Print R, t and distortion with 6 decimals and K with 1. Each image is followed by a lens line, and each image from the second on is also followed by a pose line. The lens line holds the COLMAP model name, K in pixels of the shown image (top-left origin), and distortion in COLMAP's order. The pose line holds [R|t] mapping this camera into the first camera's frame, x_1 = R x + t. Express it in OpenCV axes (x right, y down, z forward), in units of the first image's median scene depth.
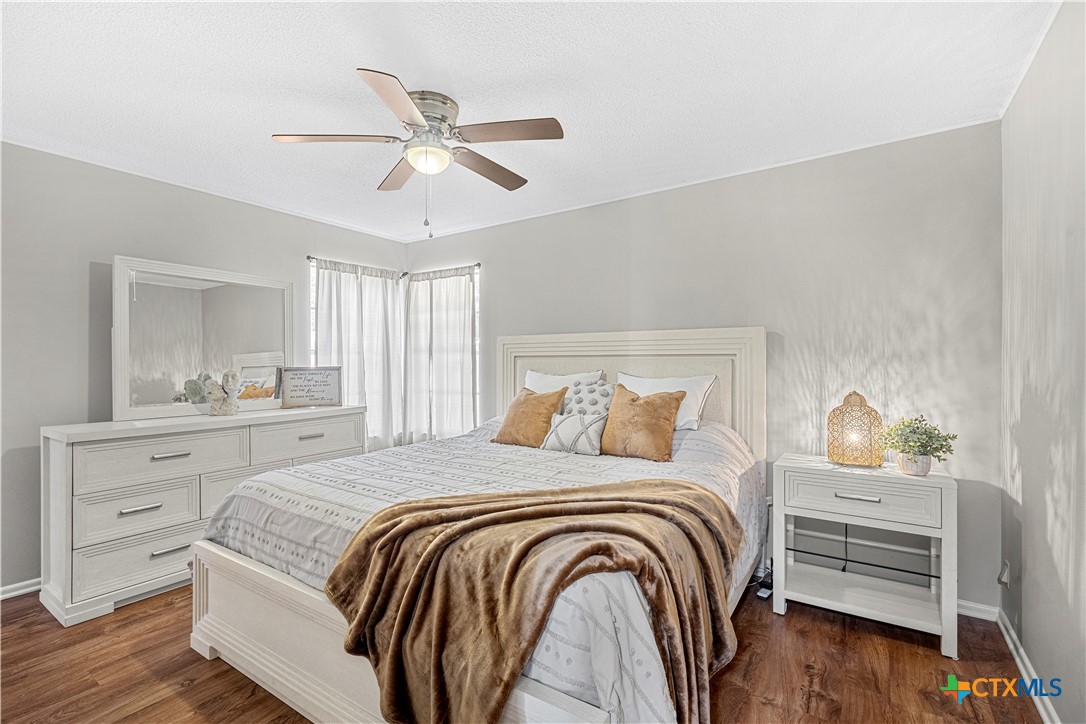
lens RADIAL K [[489.1, 0, 540.9], [0, 489.1, 352.4], [0, 0, 1]] dist [0.001545, -0.000628]
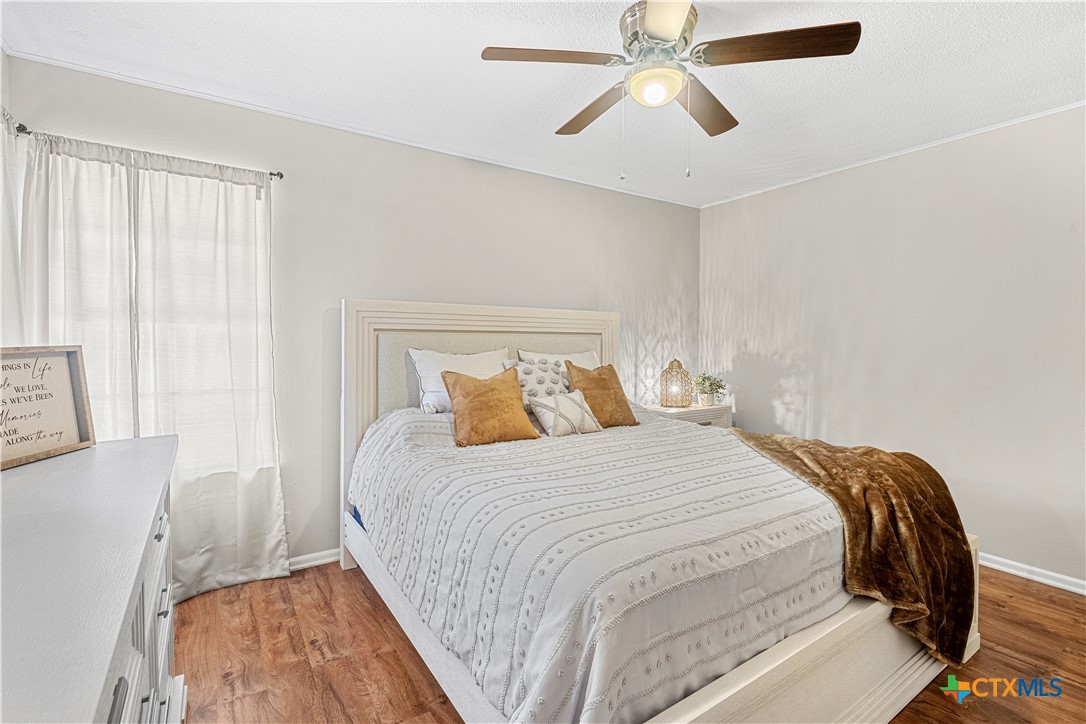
lens RADIAL K [[494.5, 0, 547.9], [0, 494.5, 336.1], [0, 0, 1]] dist [-0.000331, -0.001147]
pose [[0.369350, 0.012072, 0.929212, -0.855886], [-0.022380, 0.999741, -0.004092, 0.020143], [-0.929021, -0.019285, 0.369524, 0.701152]]
